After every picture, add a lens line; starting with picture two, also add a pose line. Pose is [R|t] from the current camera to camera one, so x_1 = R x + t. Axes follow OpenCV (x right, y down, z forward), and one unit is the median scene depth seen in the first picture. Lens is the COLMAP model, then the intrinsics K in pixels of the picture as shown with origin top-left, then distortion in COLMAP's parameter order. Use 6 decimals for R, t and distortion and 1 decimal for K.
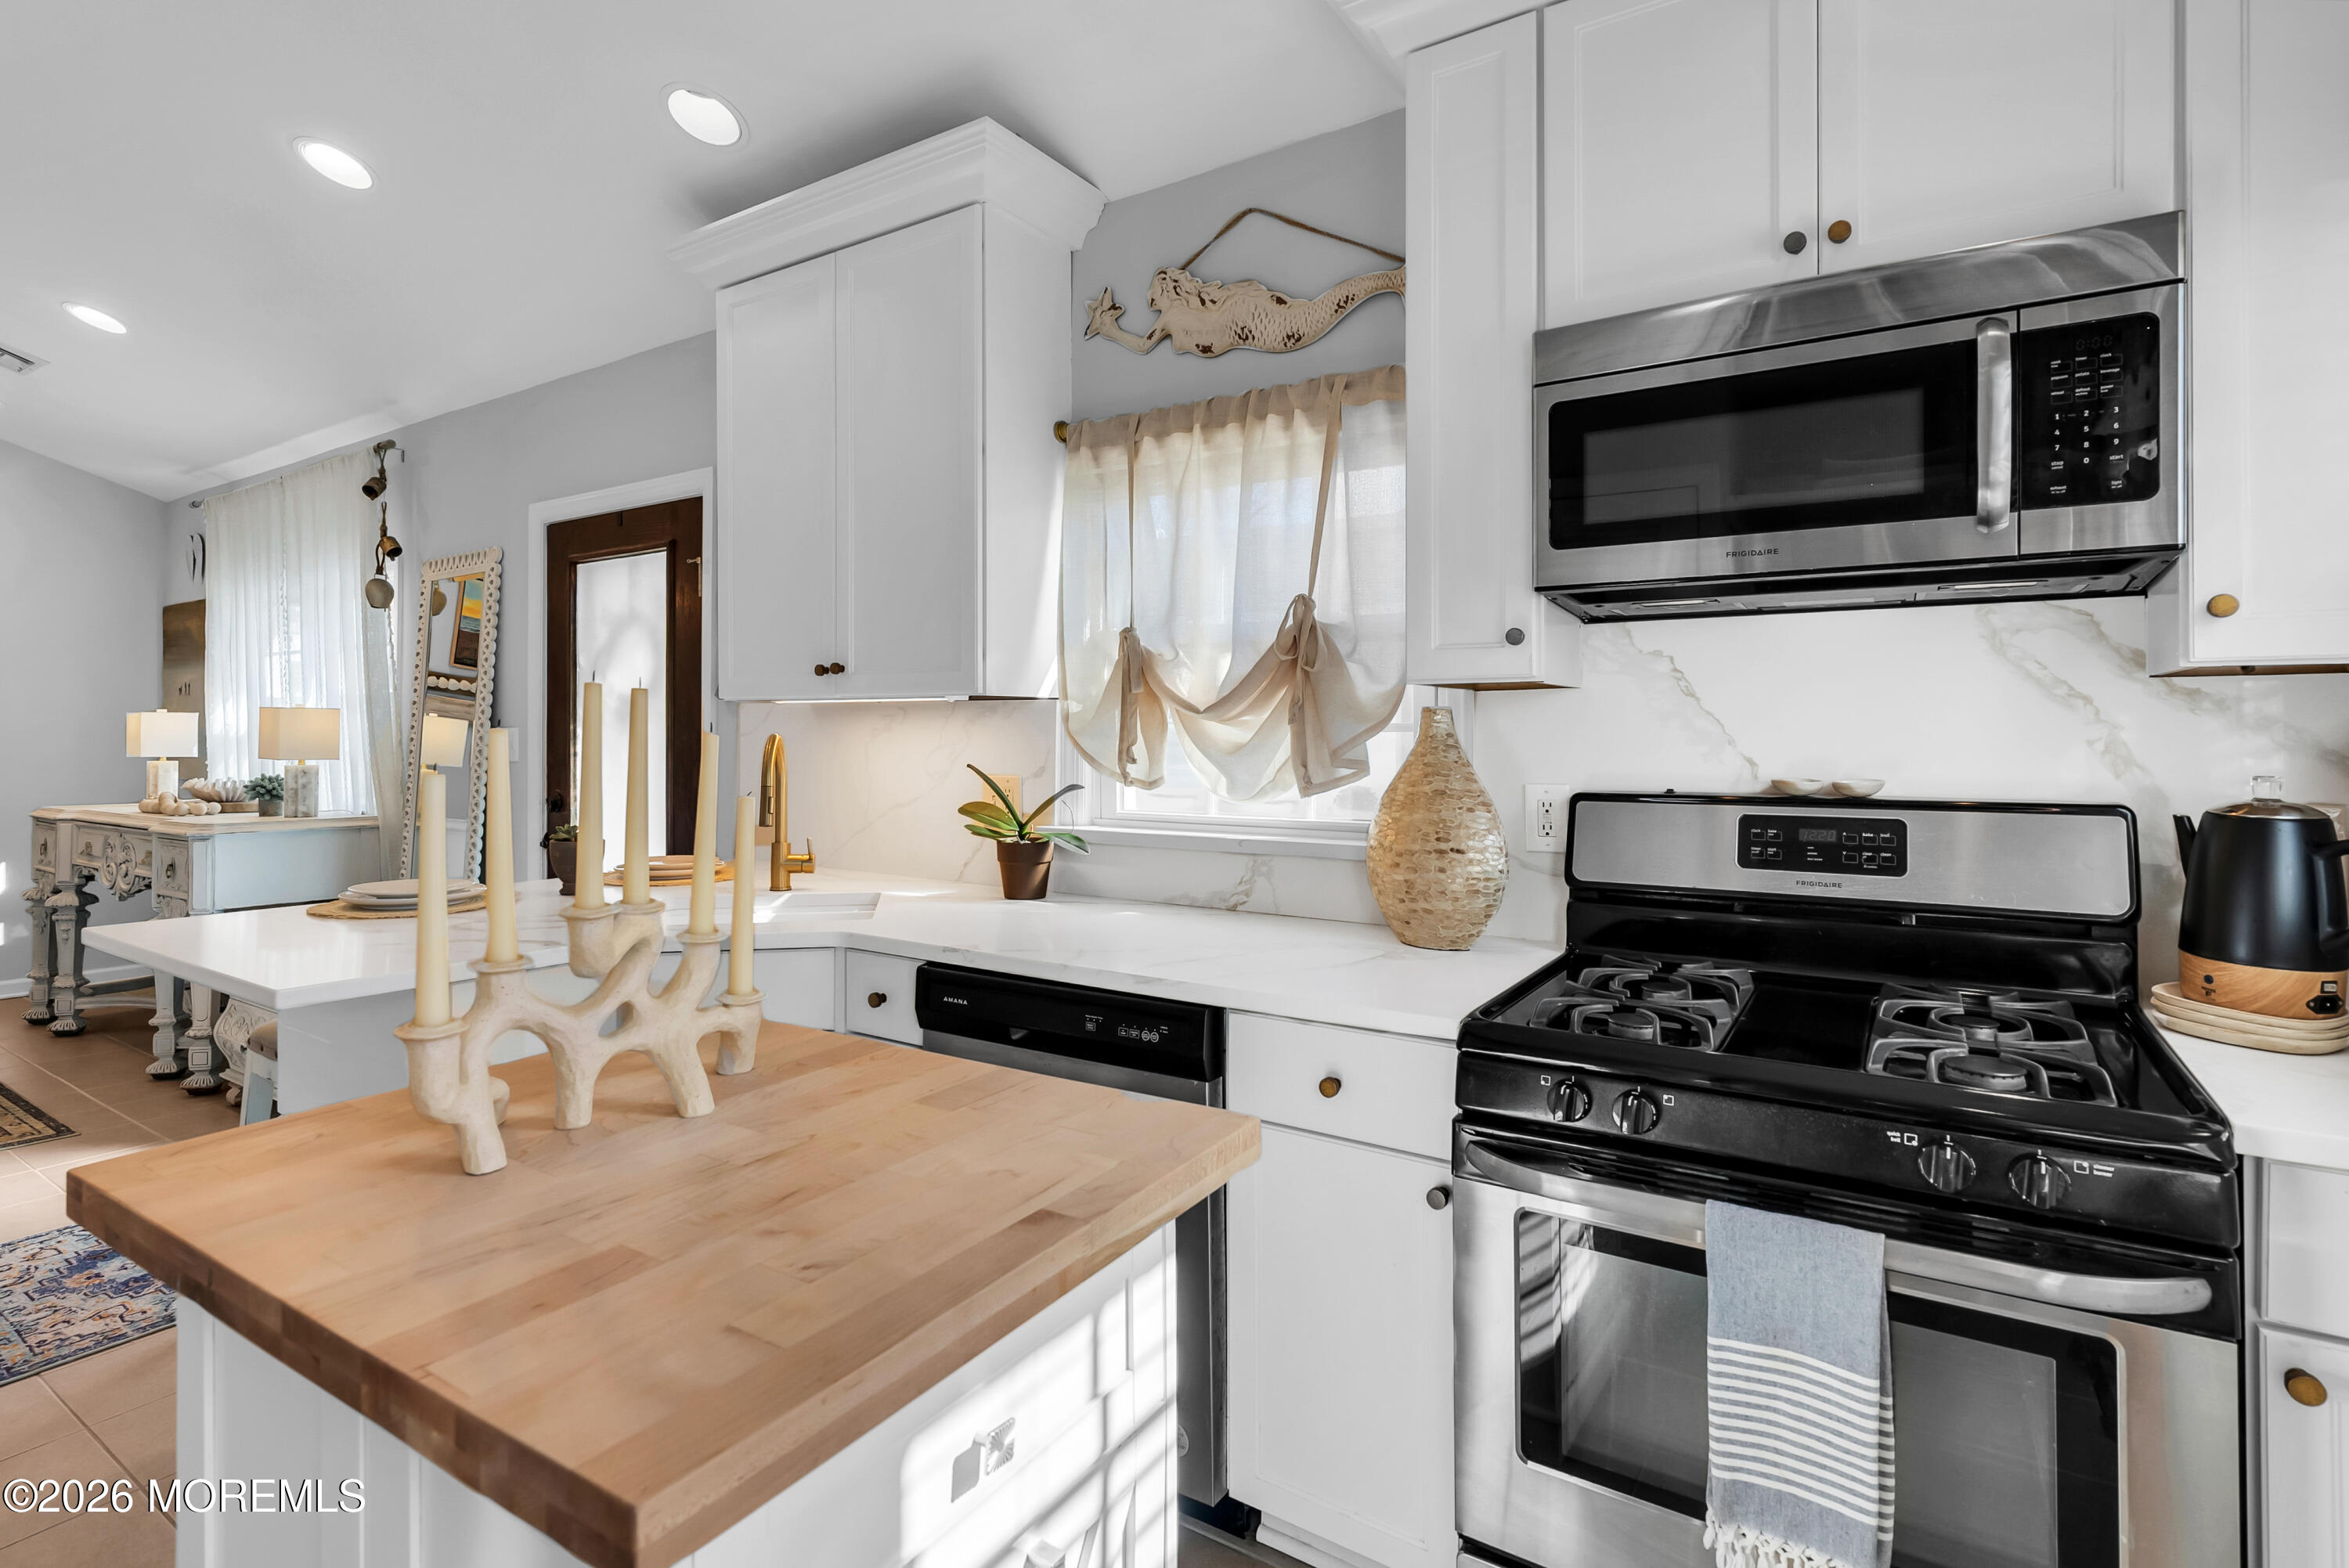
lens RADIAL K [[1147.1, 0, 1158.7], [0, 1147.1, 721.7], [0, 0, 1]] dist [-0.001810, 0.000691]
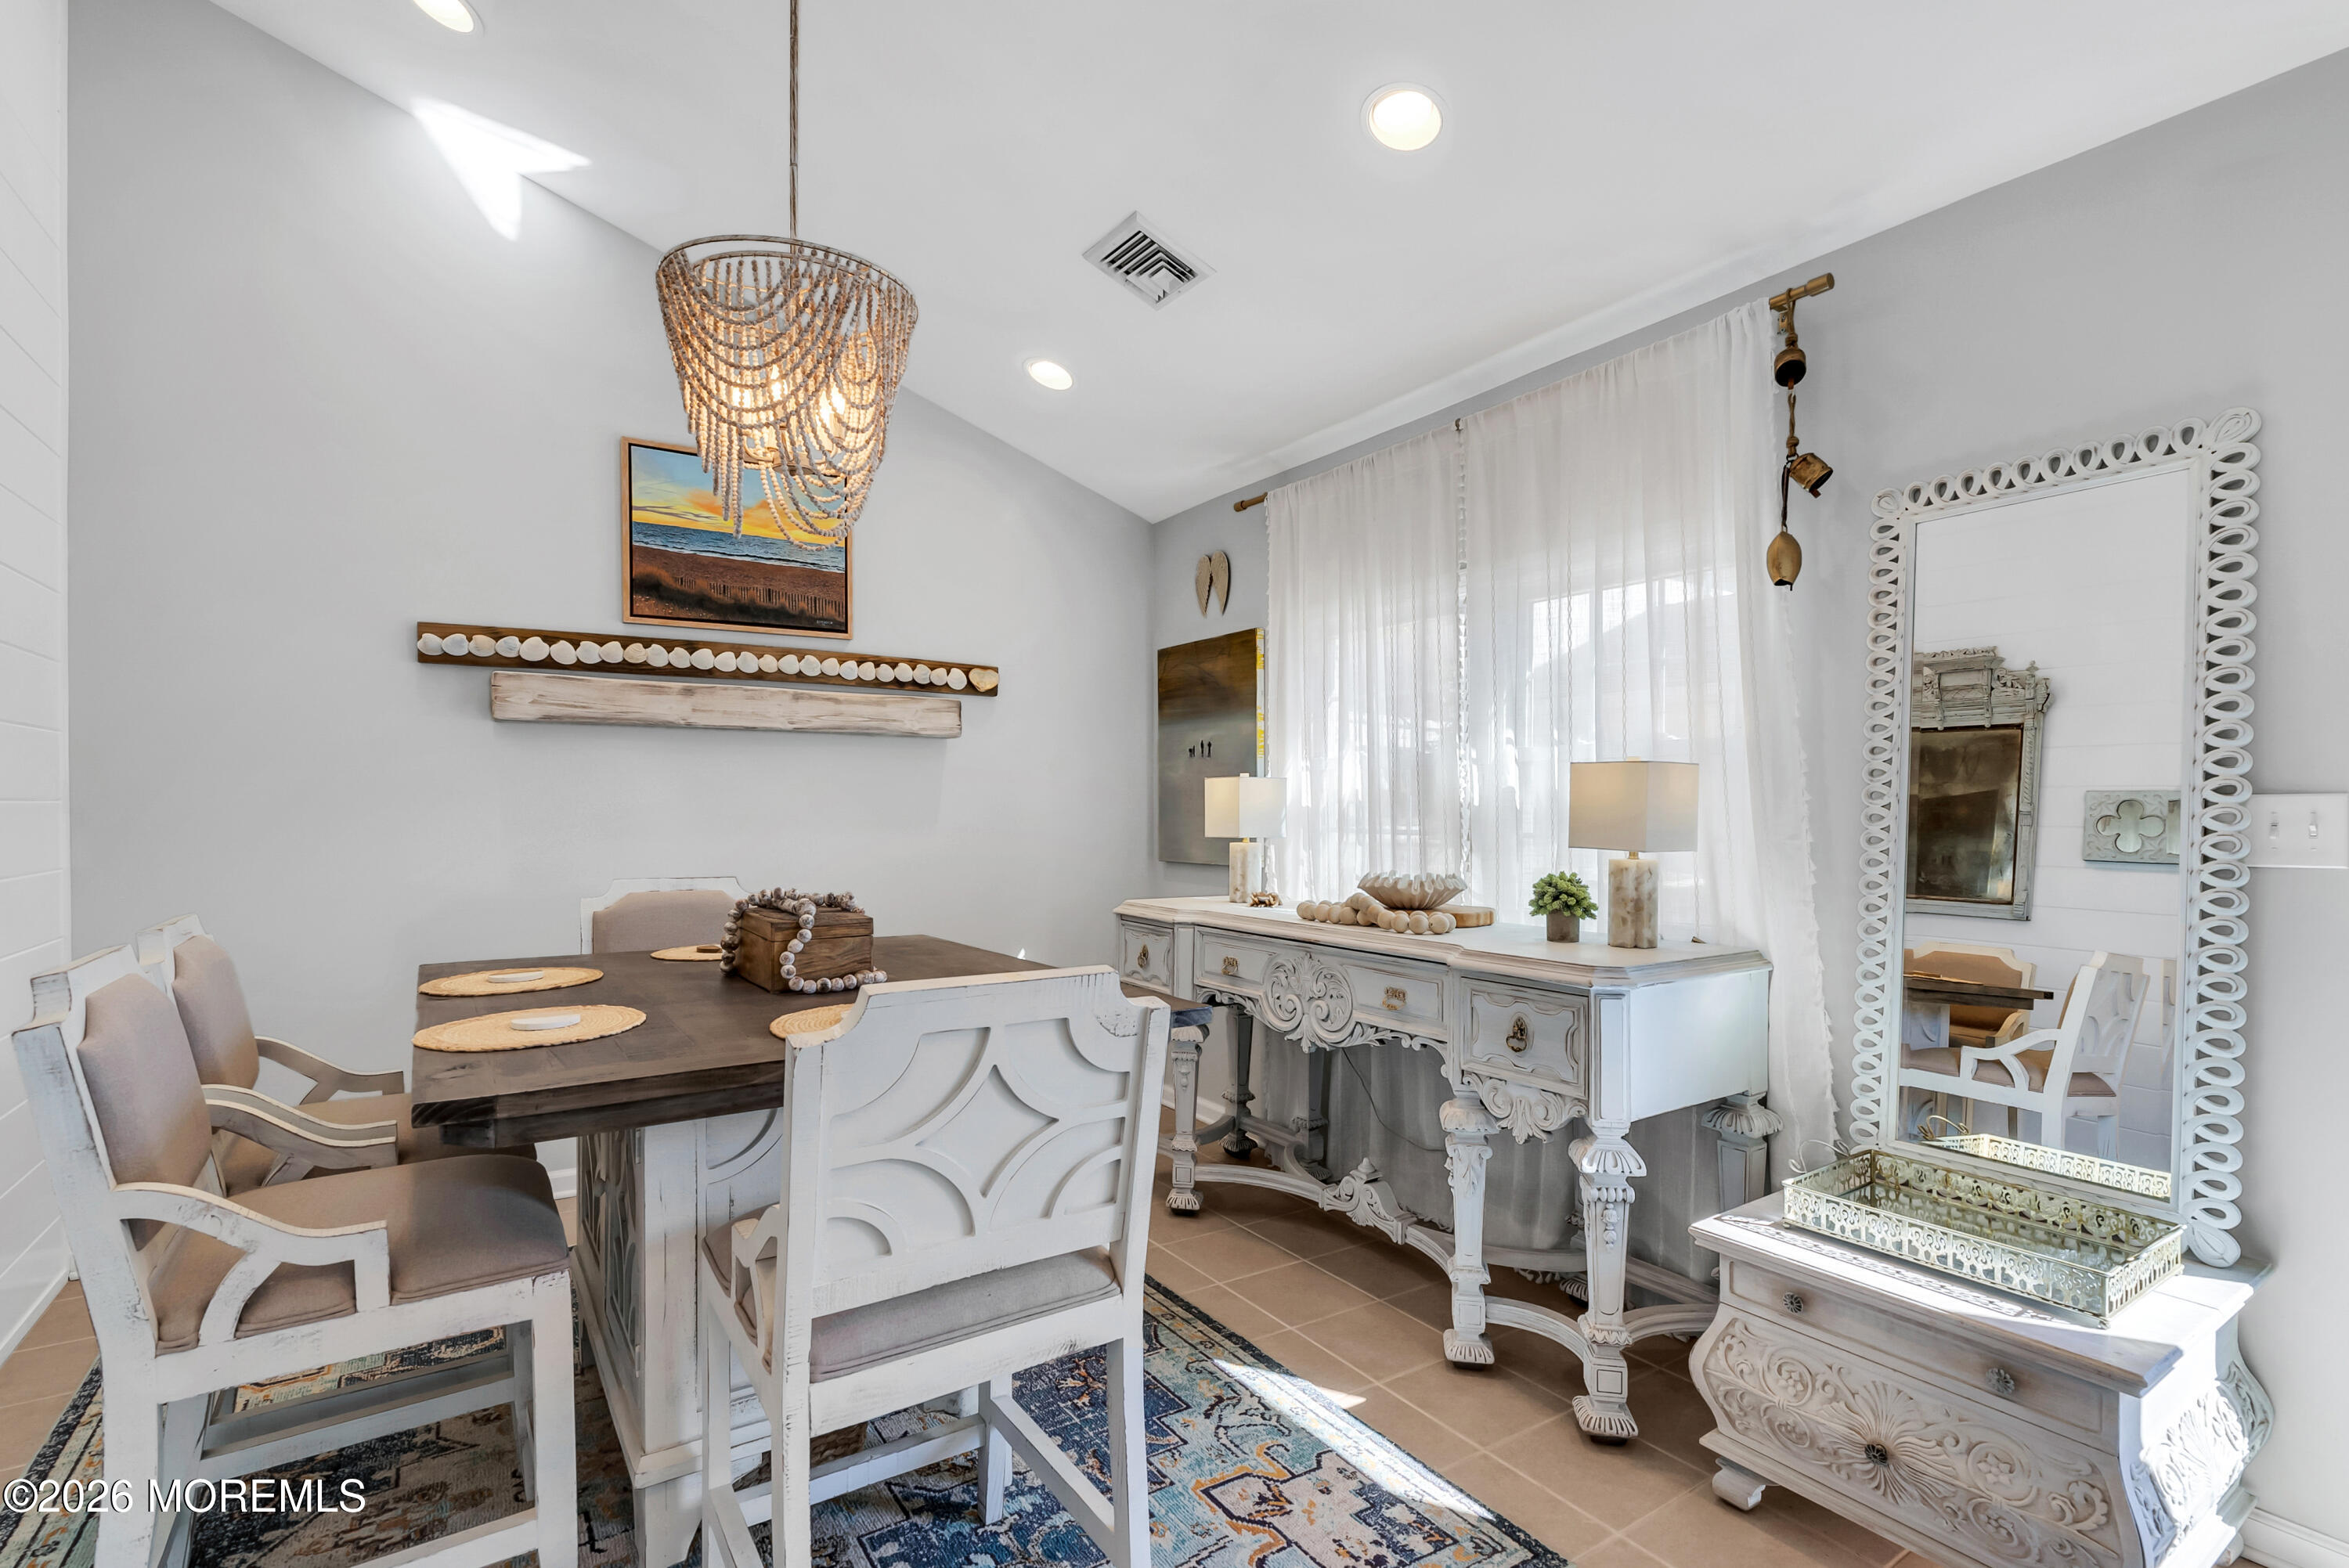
lens RADIAL K [[1072.1, 0, 1138.6], [0, 1072.1, 820.5], [0, 0, 1]] dist [0.001012, -0.000286]
pose [[0.916401, 0.008092, -0.400181, -0.970425], [0.000817, 0.999756, 0.022087, 0.006229], [0.400262, -0.020568, 0.916170, 0.494809]]
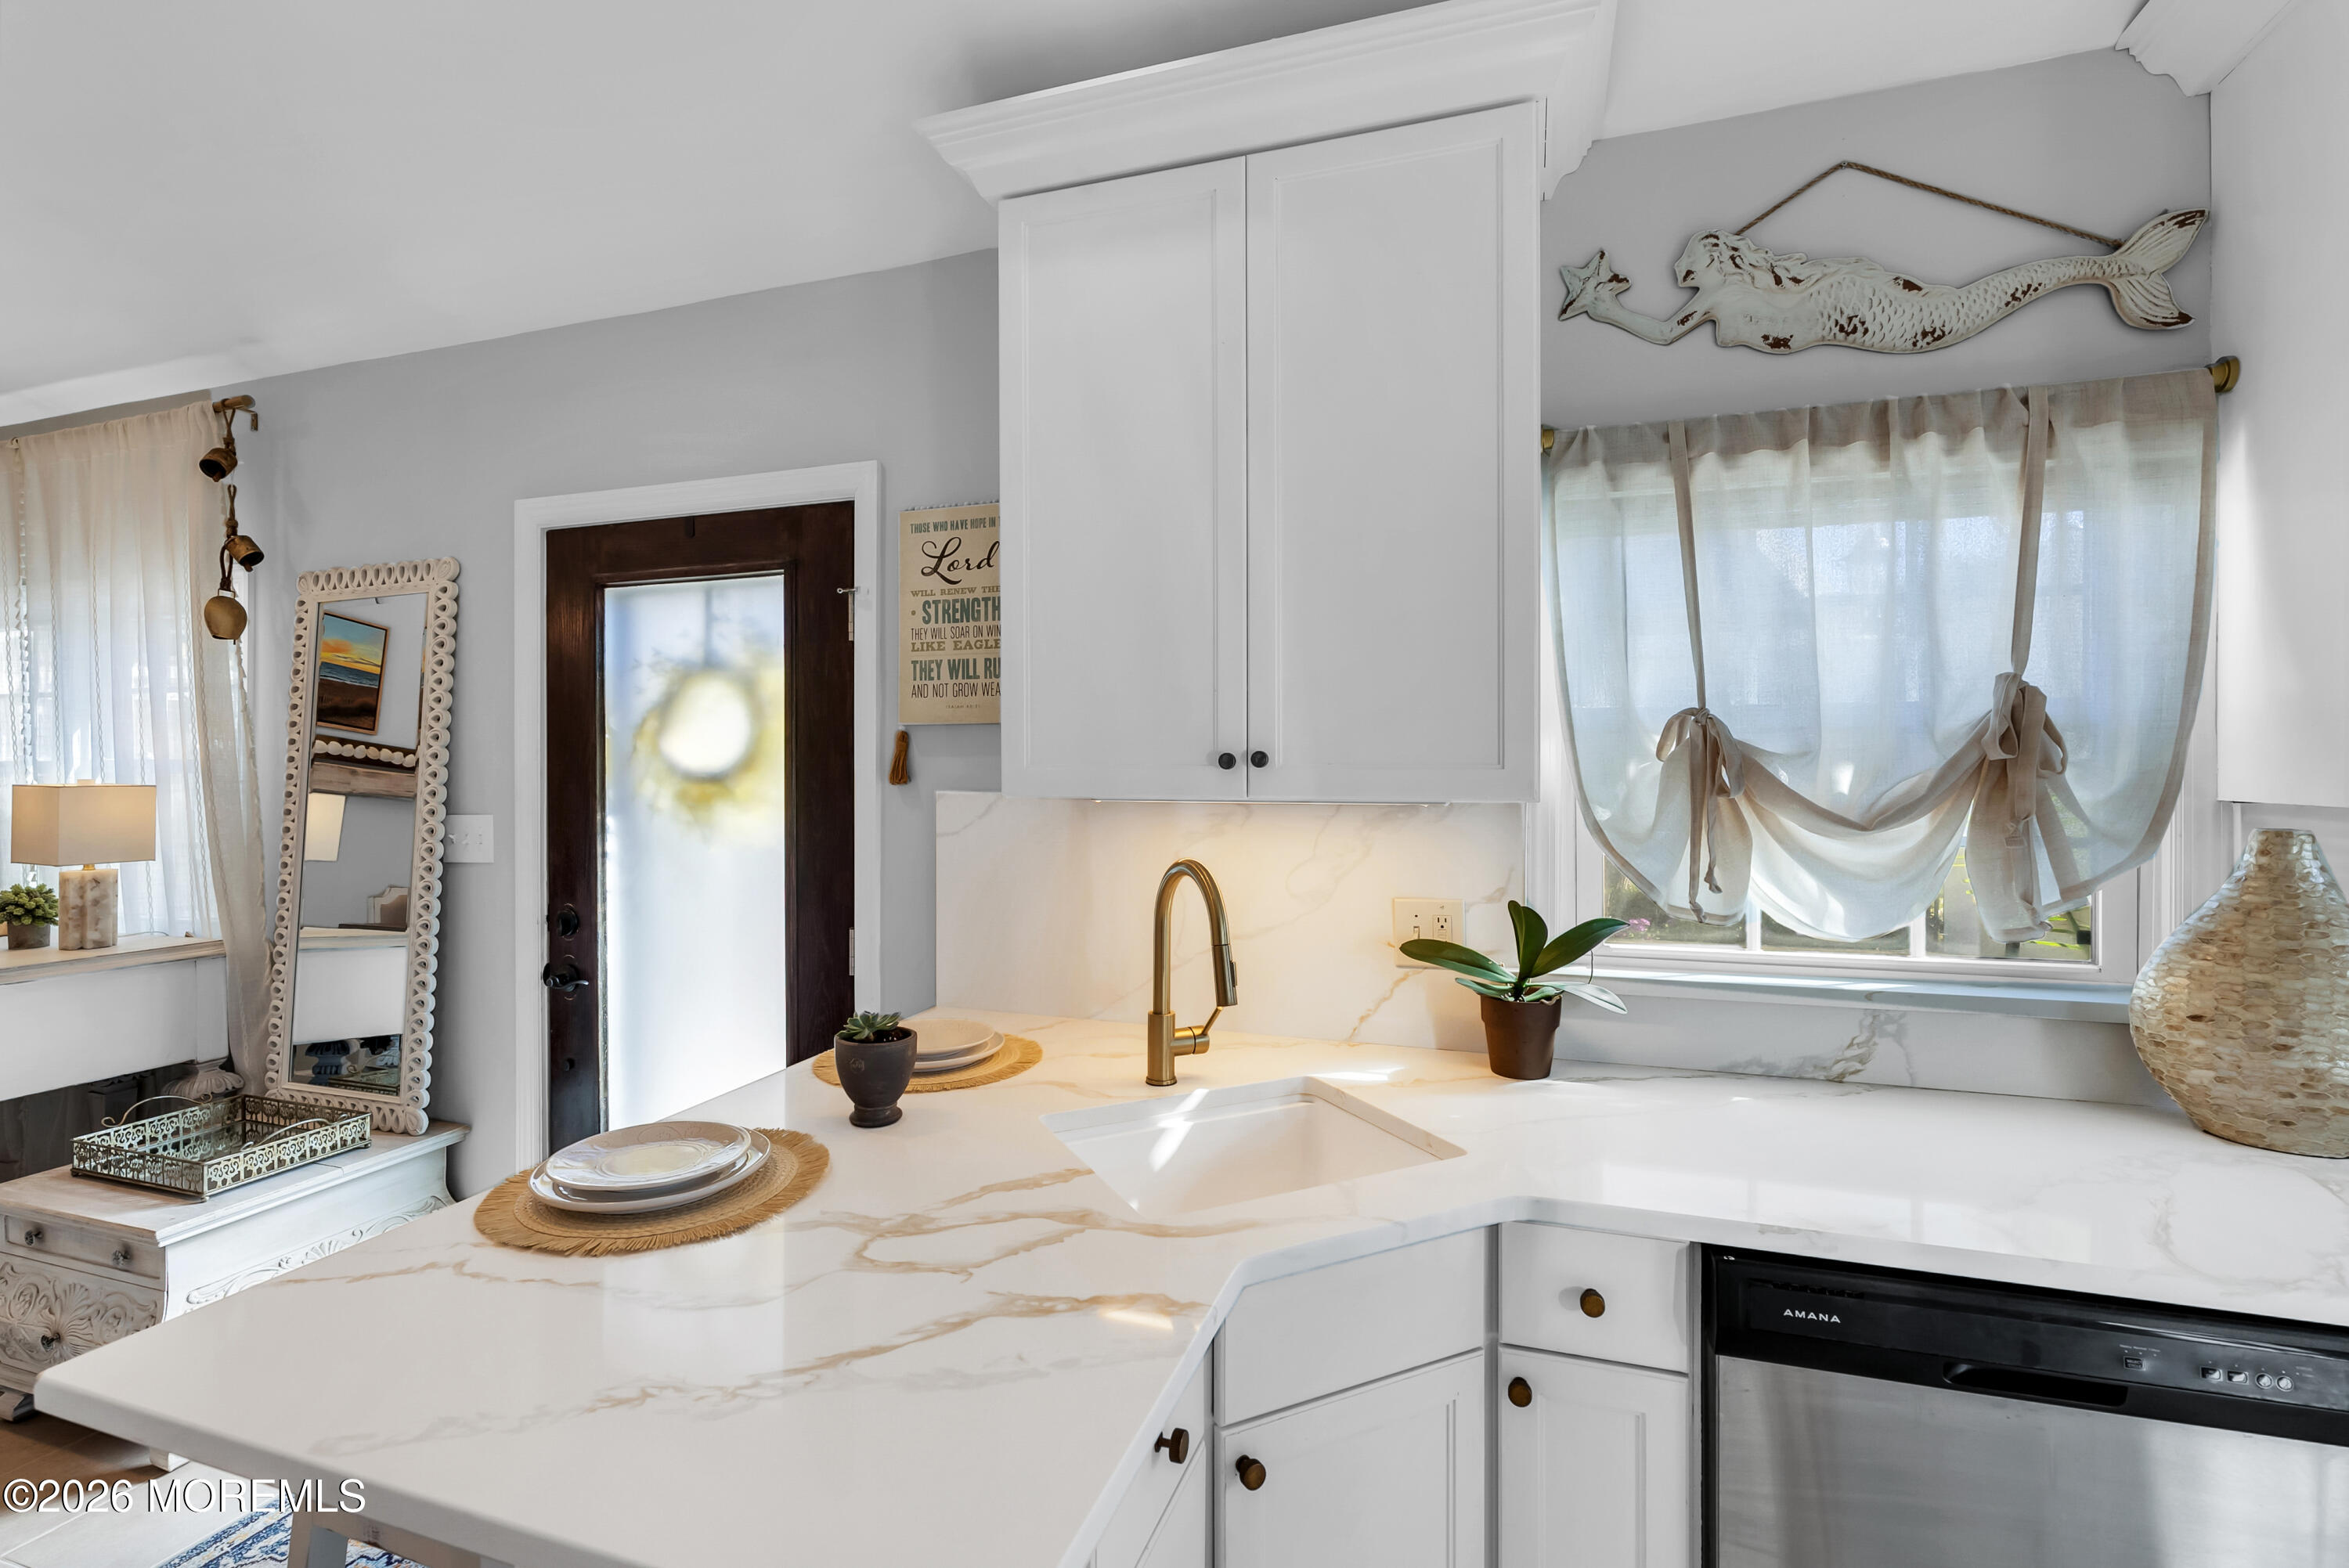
lens RADIAL K [[1072.1, 0, 1174.7], [0, 1072.1, 758.2], [0, 0, 1]] dist [0.001012, -0.000286]
pose [[0.966534, -0.003706, 0.256514, -0.376245], [0.002195, 0.999979, 0.006175, -0.038820], [-0.256531, -0.005405, 0.966521, 0.294514]]
